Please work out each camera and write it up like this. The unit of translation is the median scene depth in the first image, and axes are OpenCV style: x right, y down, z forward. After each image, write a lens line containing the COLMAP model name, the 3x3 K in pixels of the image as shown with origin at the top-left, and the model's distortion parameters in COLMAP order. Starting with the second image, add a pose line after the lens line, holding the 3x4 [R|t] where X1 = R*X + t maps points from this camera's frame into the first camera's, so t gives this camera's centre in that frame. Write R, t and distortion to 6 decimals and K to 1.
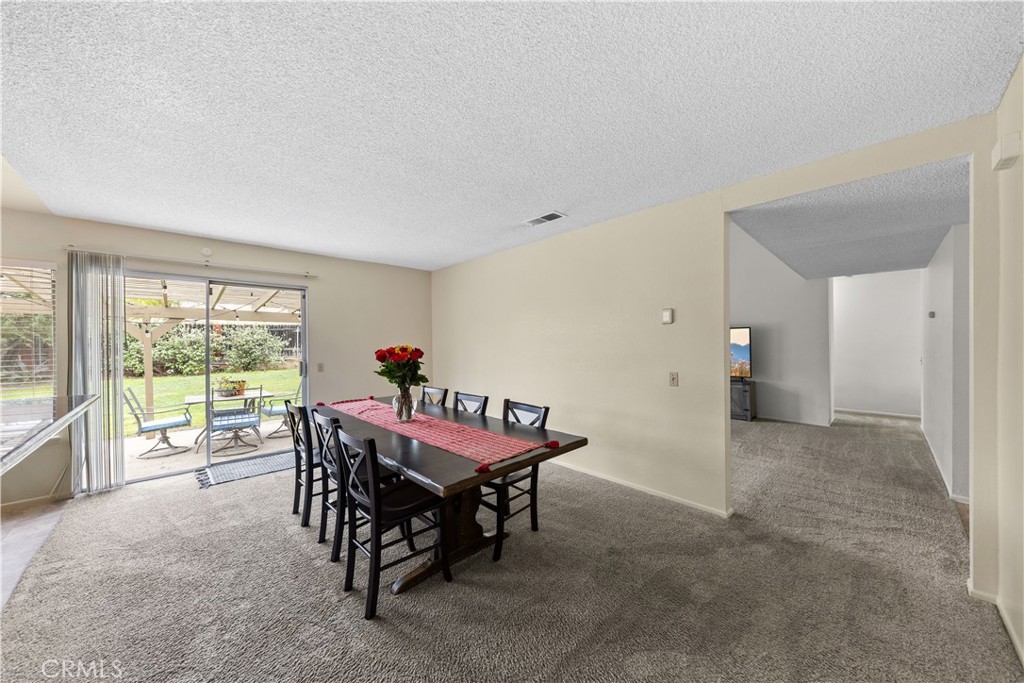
lens RADIAL K [[351.4, 0, 515.4], [0, 351.4, 343.8], [0, 0, 1]] dist [0.013834, -0.005964]
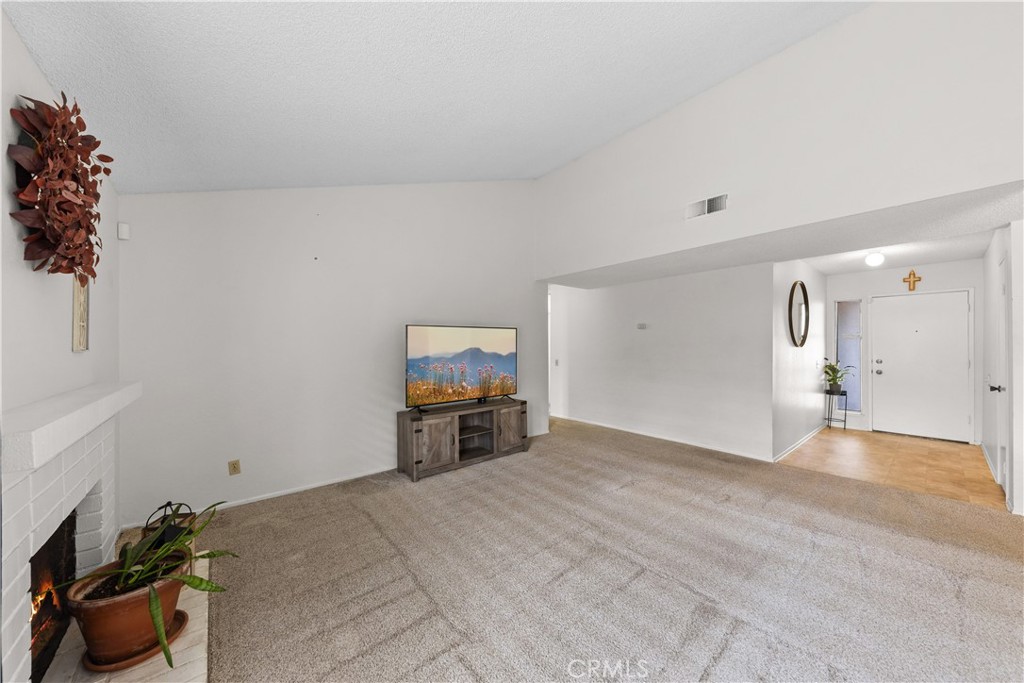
lens RADIAL K [[351.4, 0, 515.4], [0, 351.4, 343.8], [0, 0, 1]] dist [0.013834, -0.005964]
pose [[0.076115, 0.005710, 0.997083, -0.125989], [0.008881, 0.999940, -0.006405, -0.008974], [-0.997059, 0.009343, 0.076060, 1.205062]]
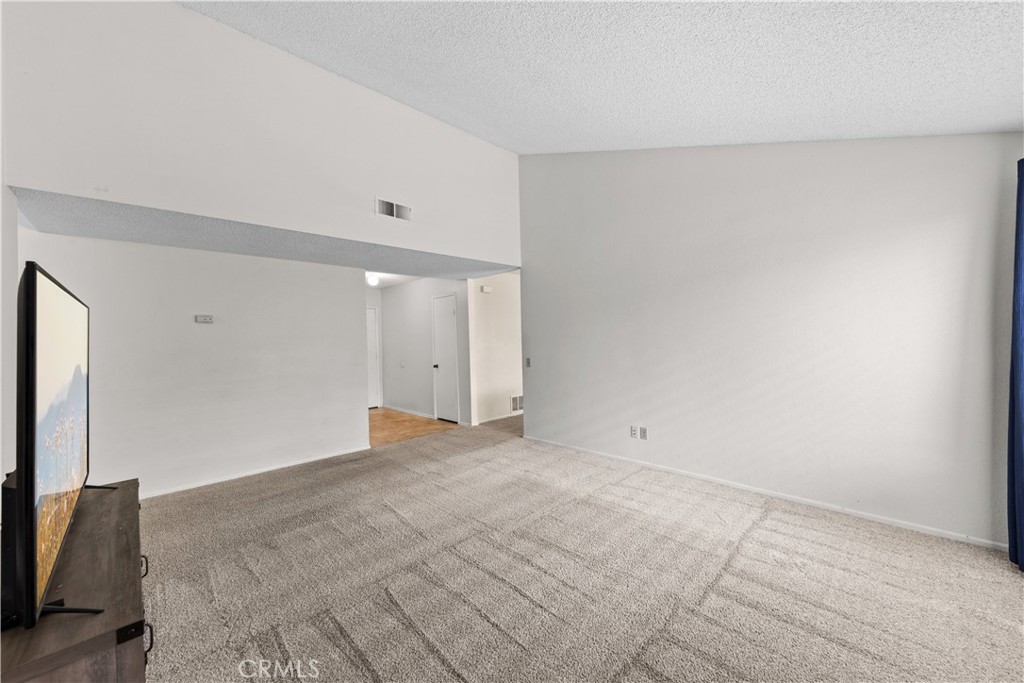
lens RADIAL K [[379.6, 0, 514.3], [0, 379.6, 335.7], [0, 0, 1]] dist [0.001061, 0.000091]
pose [[-0.999478, 0.032219, 0.002350, 0.377810], [0.032204, 0.999464, -0.005933, -0.008208], [-0.002540, -0.005854, -0.999980, 1.682263]]
